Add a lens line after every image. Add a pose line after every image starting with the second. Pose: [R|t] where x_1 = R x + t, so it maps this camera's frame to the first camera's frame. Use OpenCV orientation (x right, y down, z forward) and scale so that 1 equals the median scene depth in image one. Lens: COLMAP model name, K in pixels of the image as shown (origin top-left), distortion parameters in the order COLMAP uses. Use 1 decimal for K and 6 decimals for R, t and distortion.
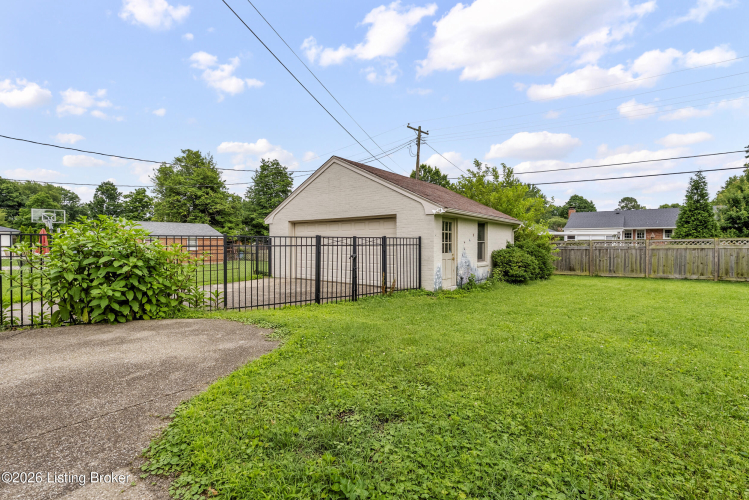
lens RADIAL K [[333.7, 0, 374.5], [0, 333.7, 250.0], [0, 0, 1]] dist [-0.001739, -0.000108]
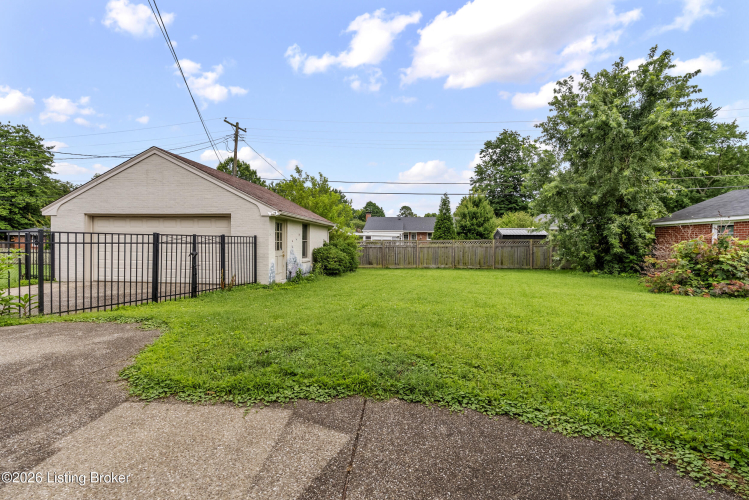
lens RADIAL K [[333.7, 0, 374.5], [0, 333.7, 250.0], [0, 0, 1]] dist [-0.001739, -0.000108]
pose [[0.848809, -0.003652, 0.528688, -0.084154], [0.000586, 0.999982, 0.005967, 0.000676], [-0.528700, -0.004755, 0.848795, -0.104461]]
